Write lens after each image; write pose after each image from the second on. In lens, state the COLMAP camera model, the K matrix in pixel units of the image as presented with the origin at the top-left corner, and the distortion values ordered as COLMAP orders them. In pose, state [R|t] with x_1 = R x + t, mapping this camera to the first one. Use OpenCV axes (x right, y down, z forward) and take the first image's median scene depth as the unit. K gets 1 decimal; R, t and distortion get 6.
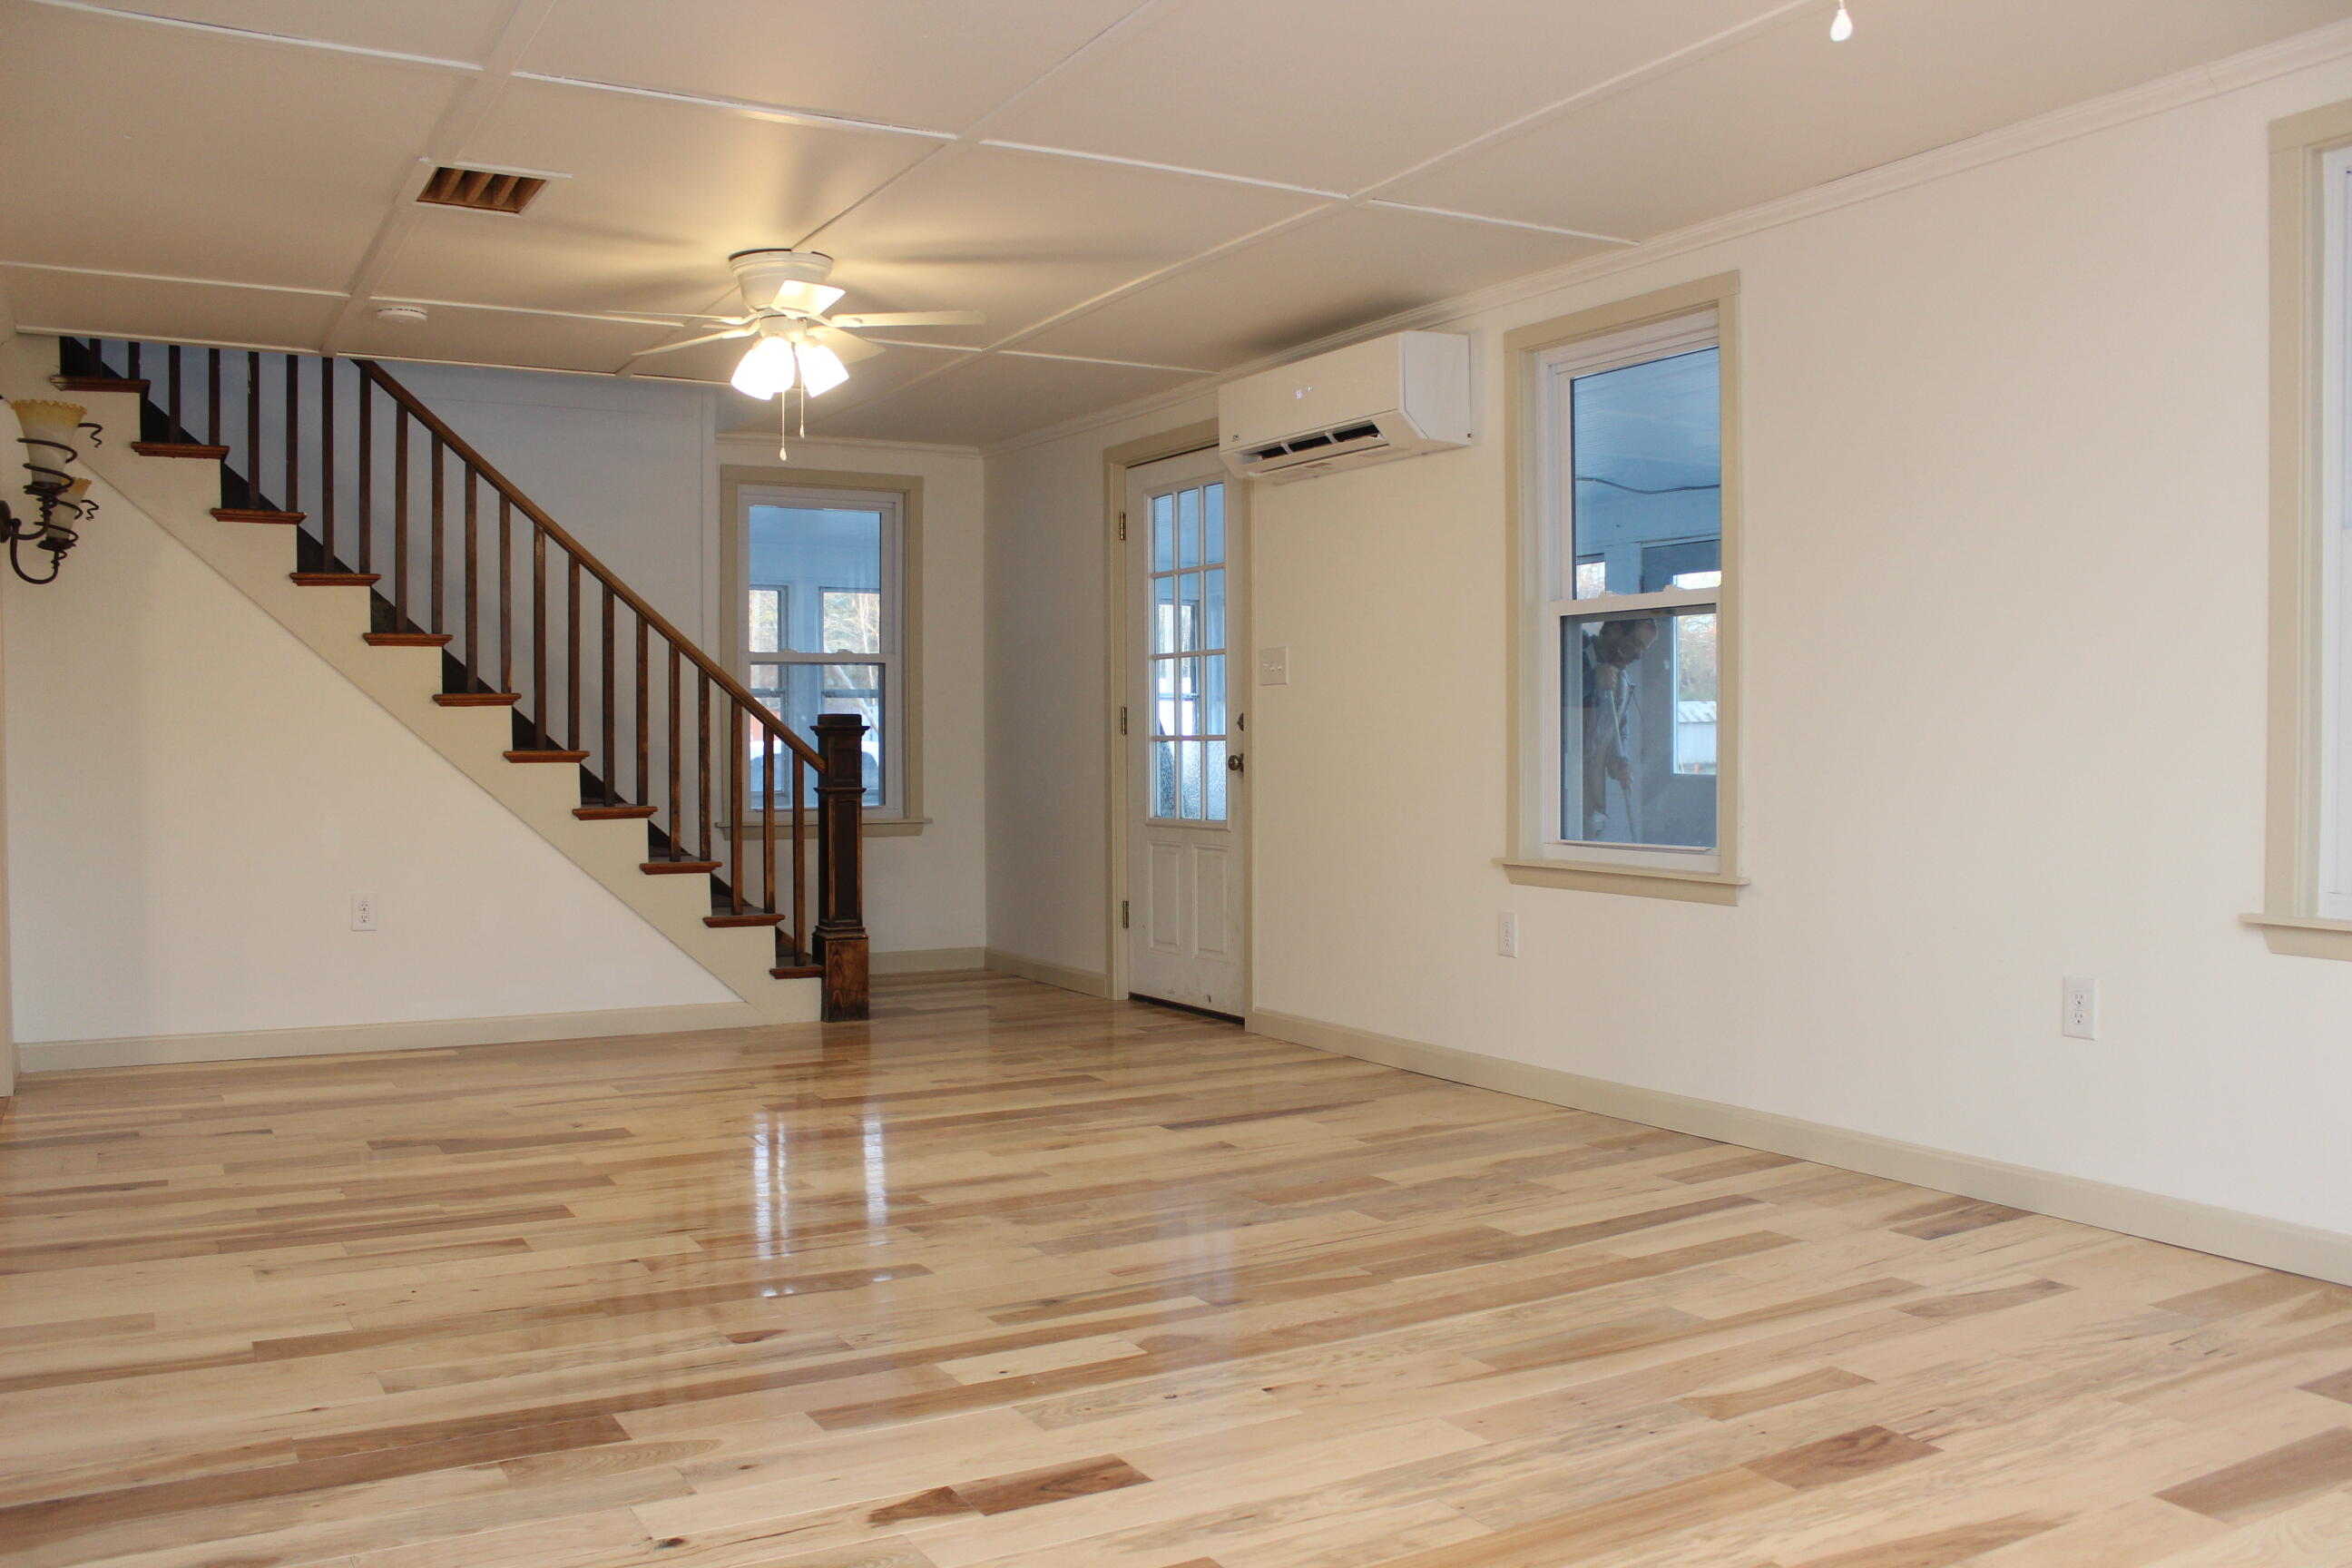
lens RADIAL K [[1948.5, 0, 1170.1], [0, 1948.5, 793.8], [0, 0, 1]] dist [-0.121279, 0.084423]
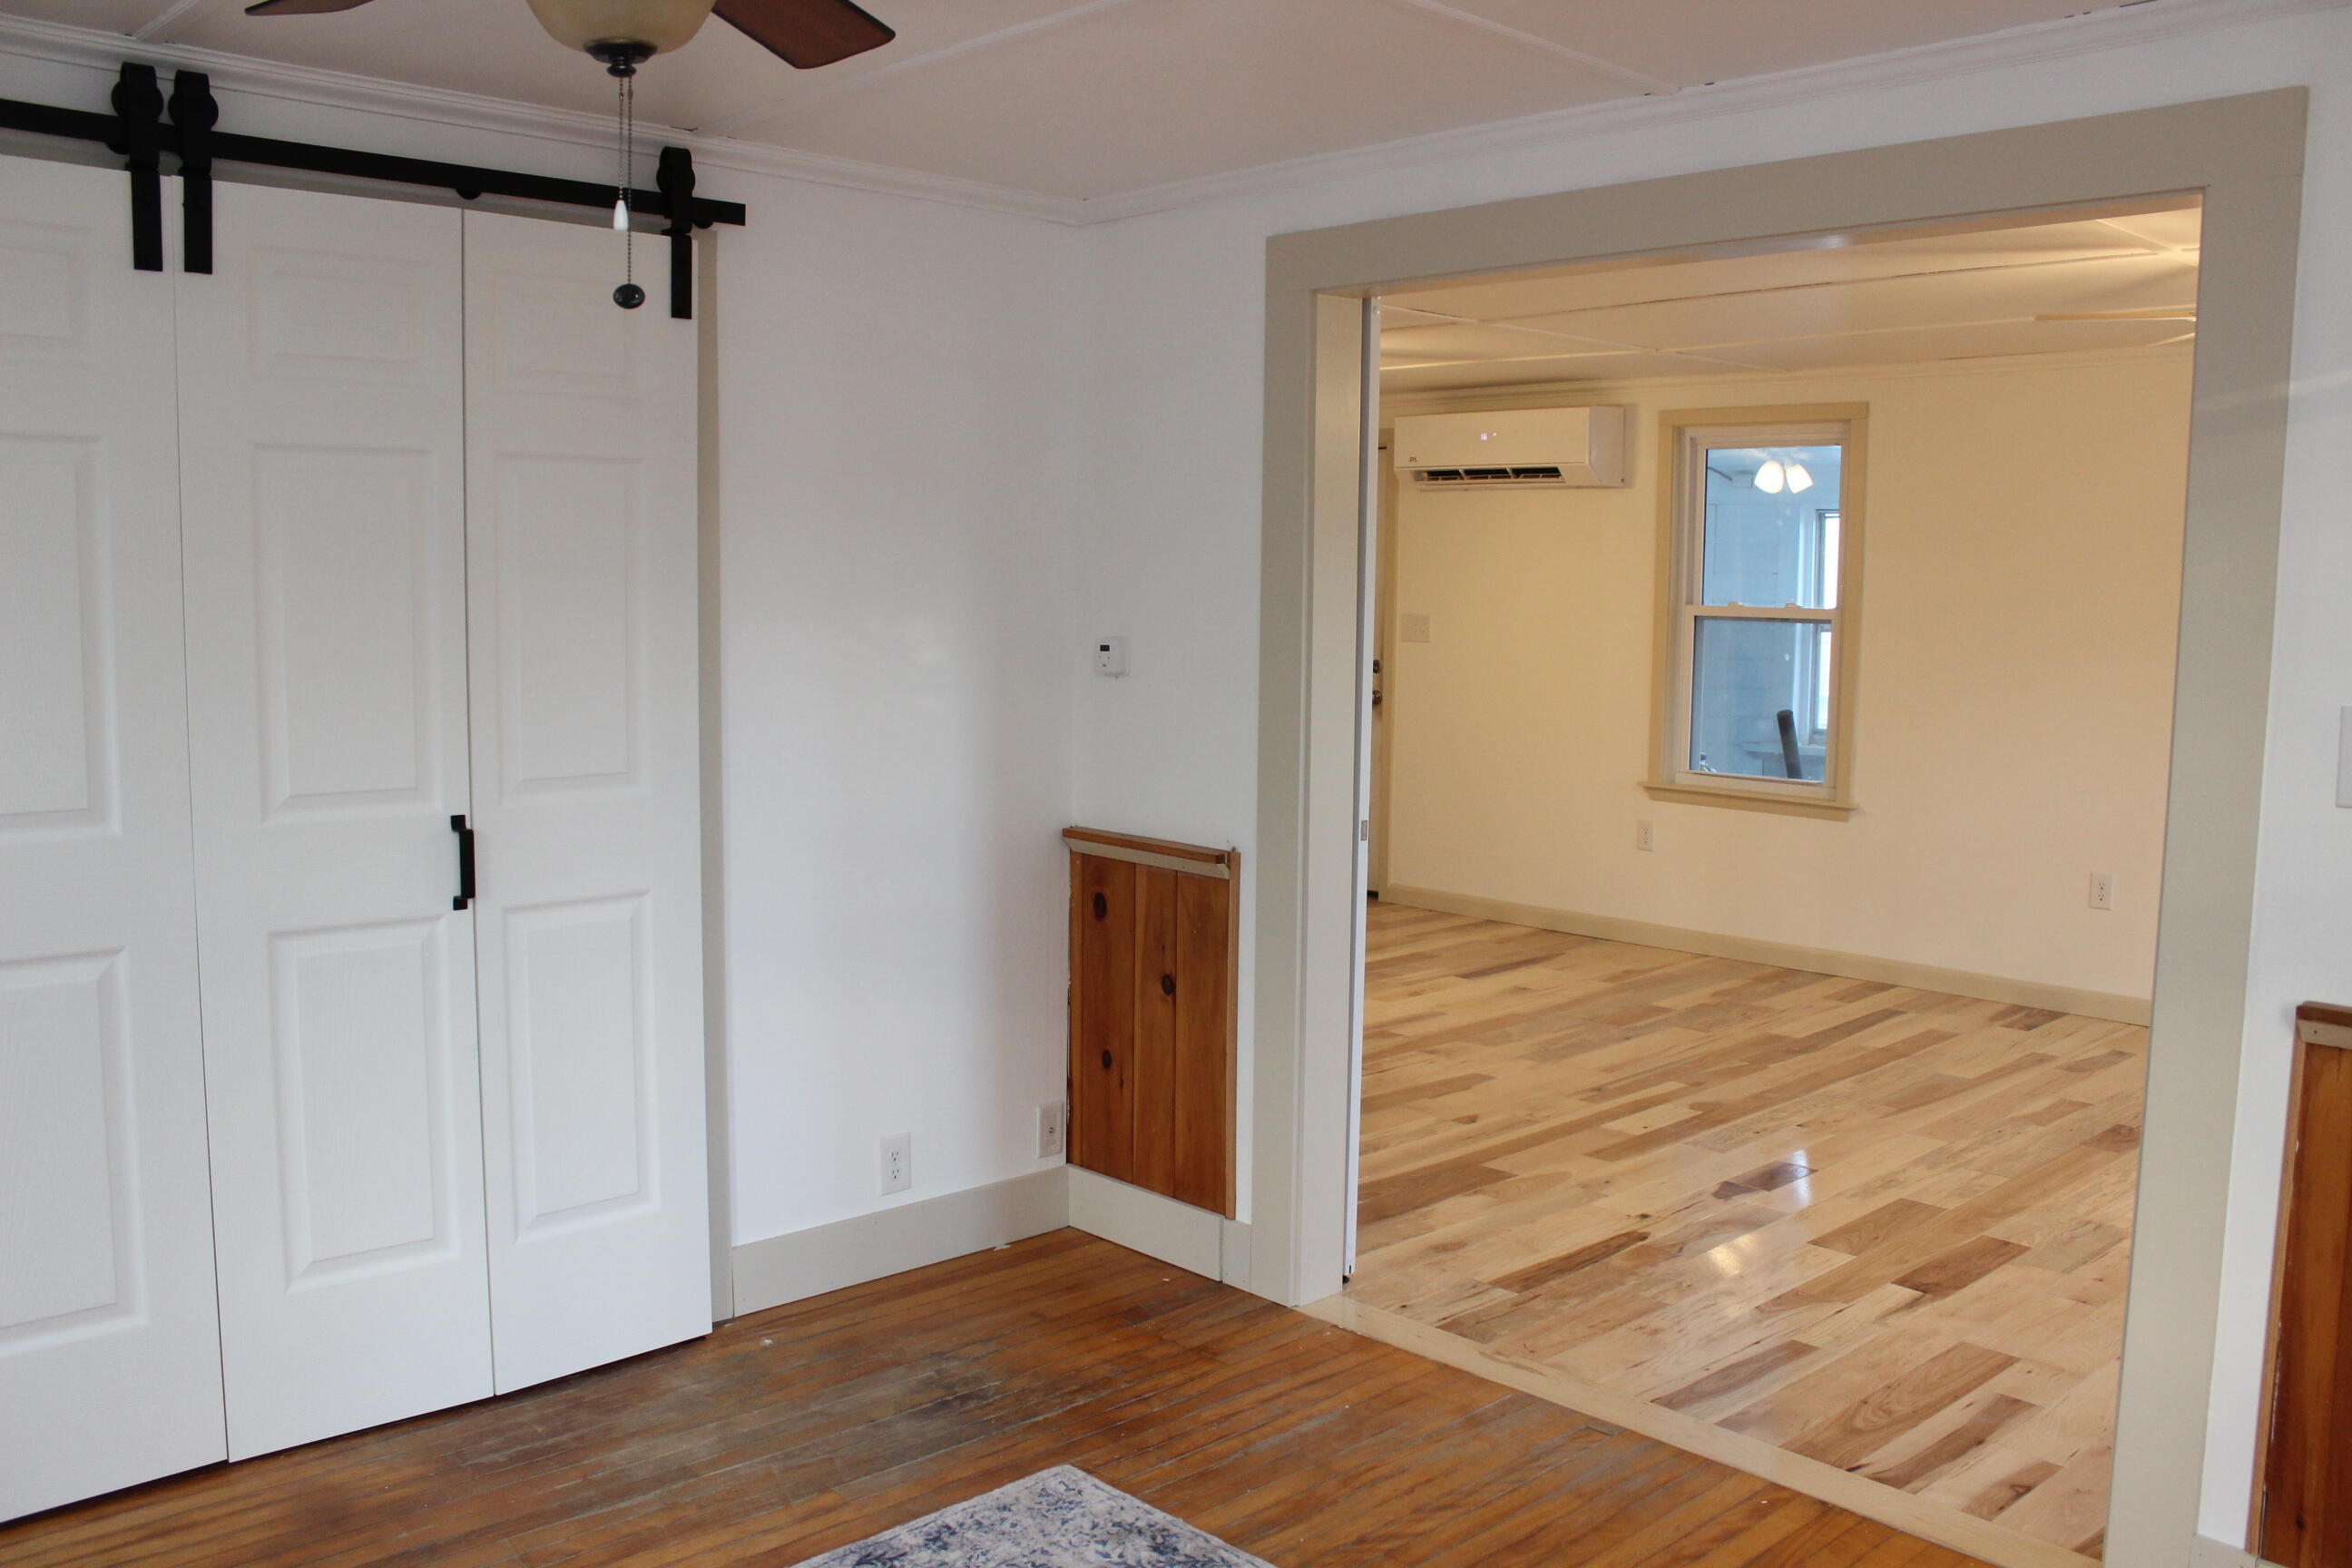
lens RADIAL K [[1948.5, 0, 1188.9], [0, 1948.5, 778.4], [0, 0, 1]] dist [-0.121279, 0.084423]
pose [[0.968082, -0.006862, 0.250541, -0.861089], [-0.012578, 0.997036, 0.075907, -0.124653], [-0.250320, -0.076635, 0.965125, -0.493404]]
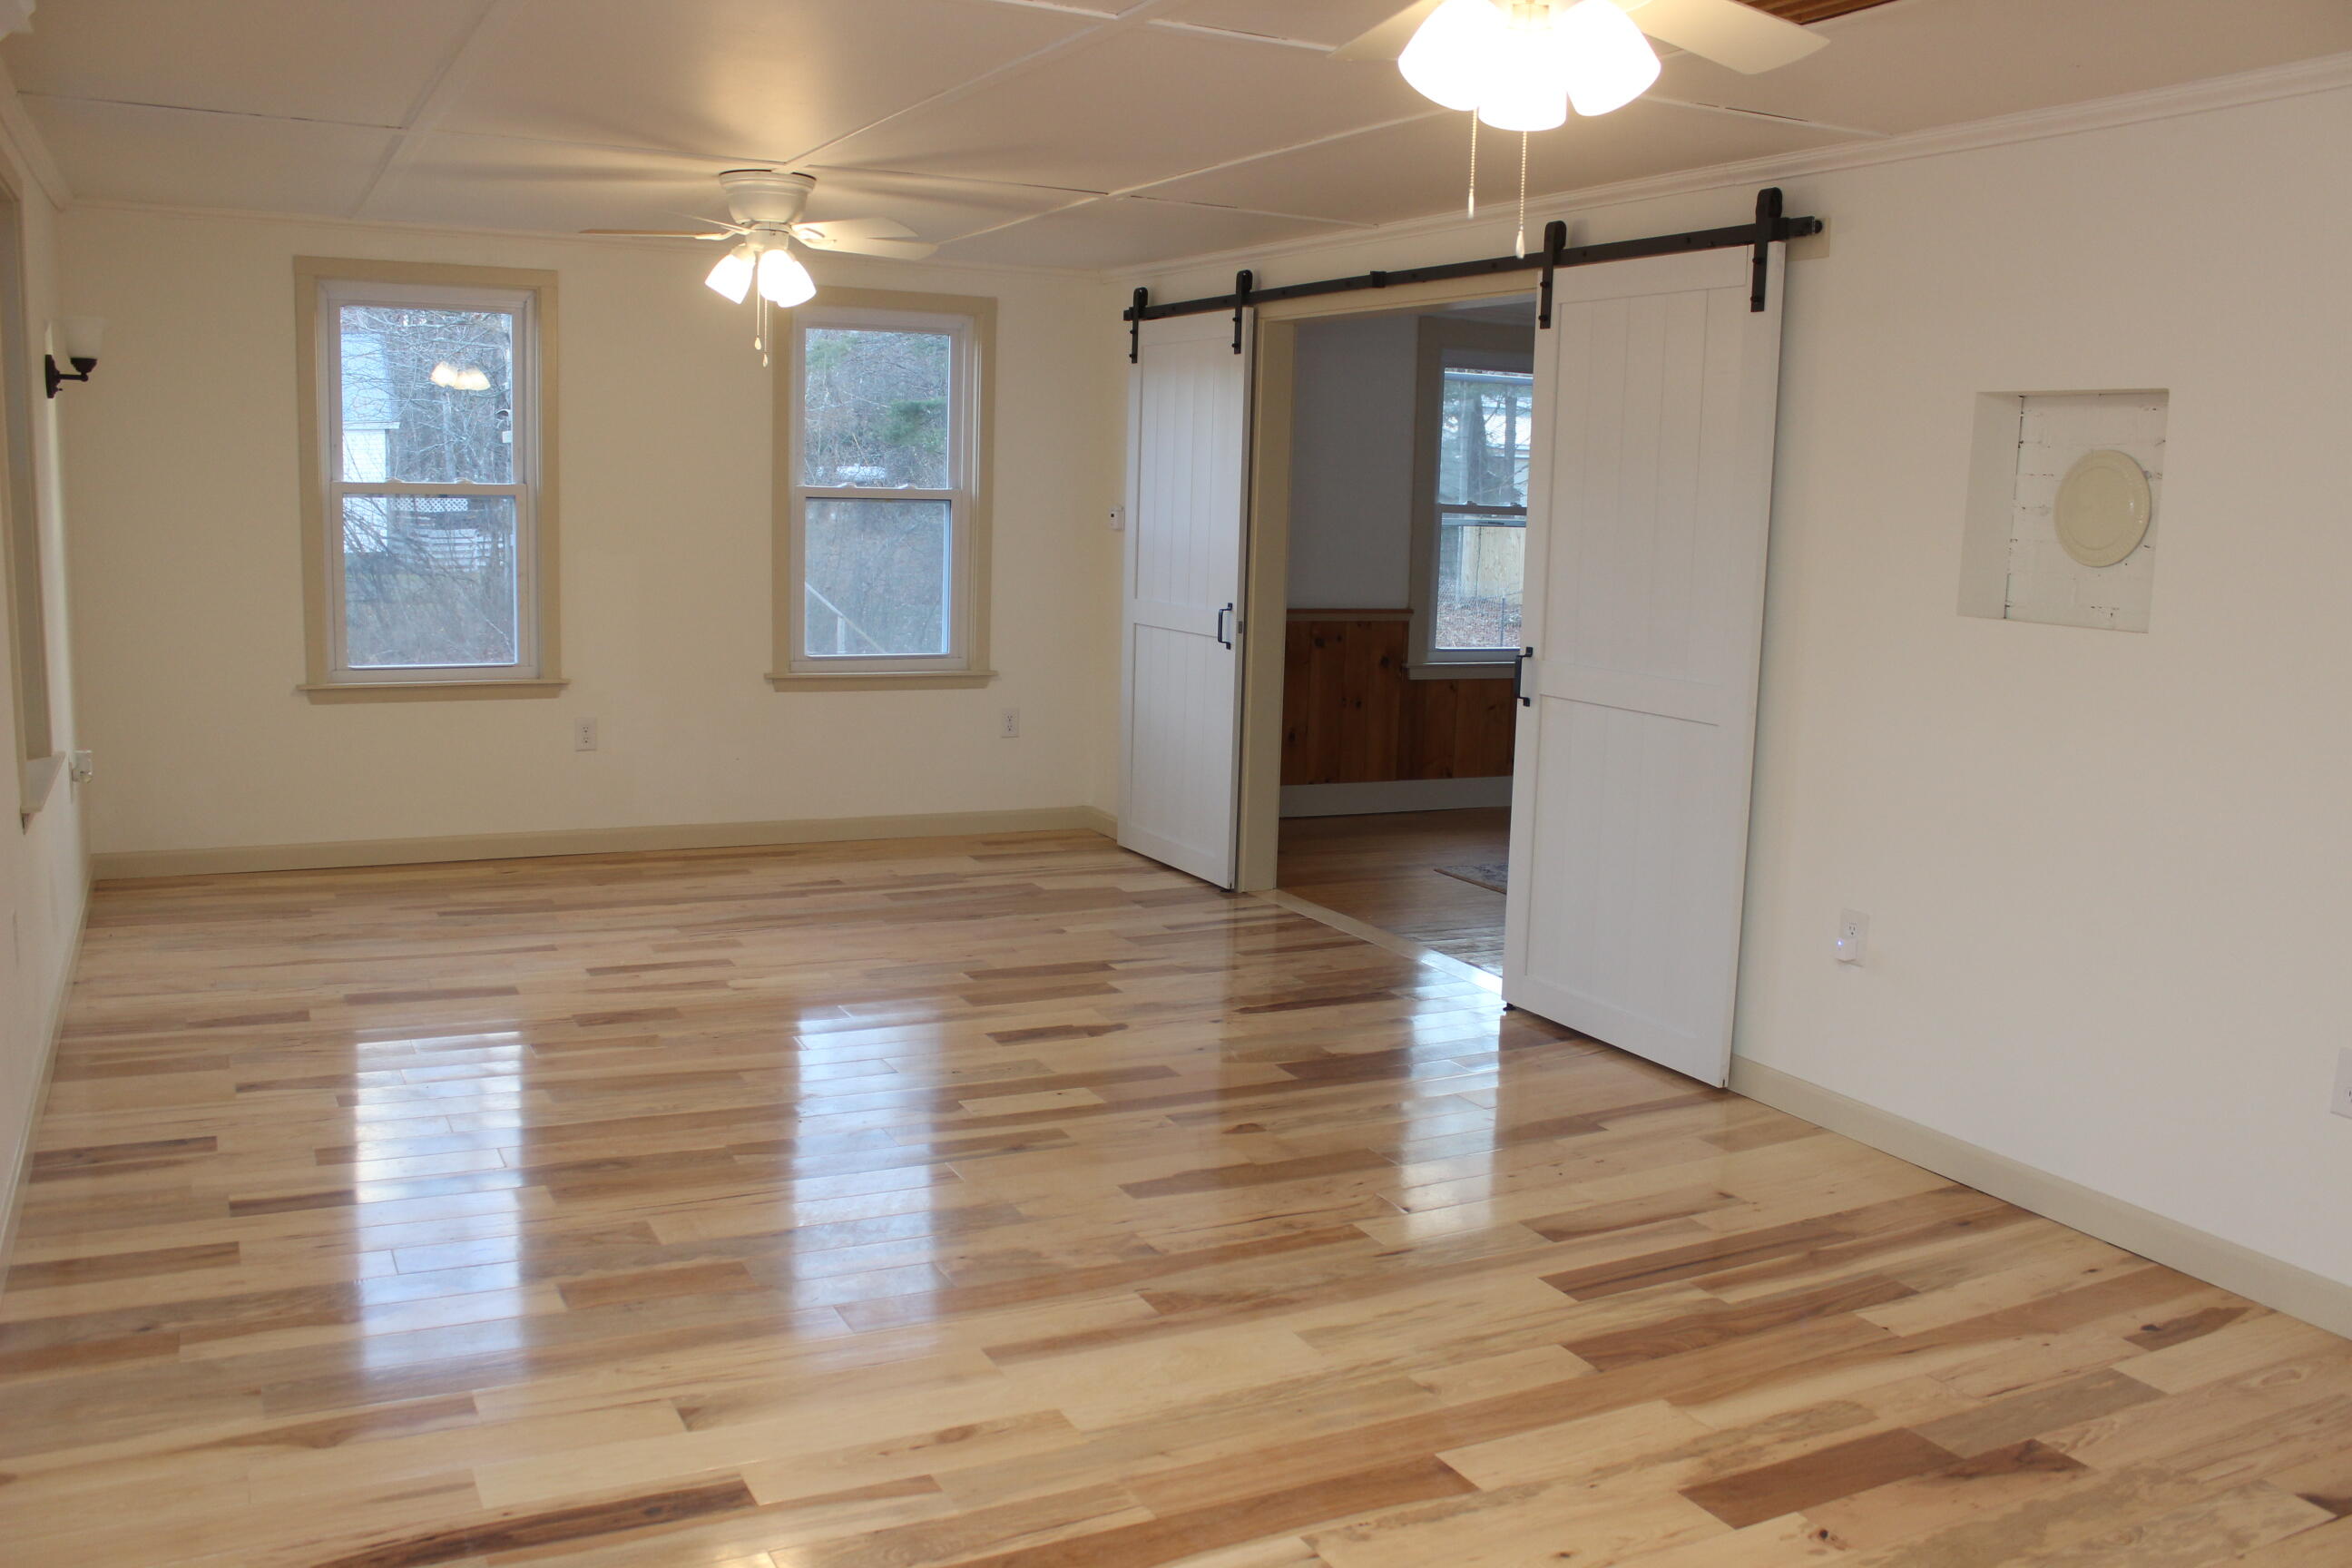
lens RADIAL K [[1948.5, 0, 1170.7], [0, 1948.5, 788.1], [0, 0, 1]] dist [-0.121279, 0.084423]
pose [[-0.998767, -0.030324, 0.039310, -0.214892], [-0.022577, 0.982596, 0.184377, -0.201480], [-0.044217, 0.183262, -0.982069, 2.324051]]
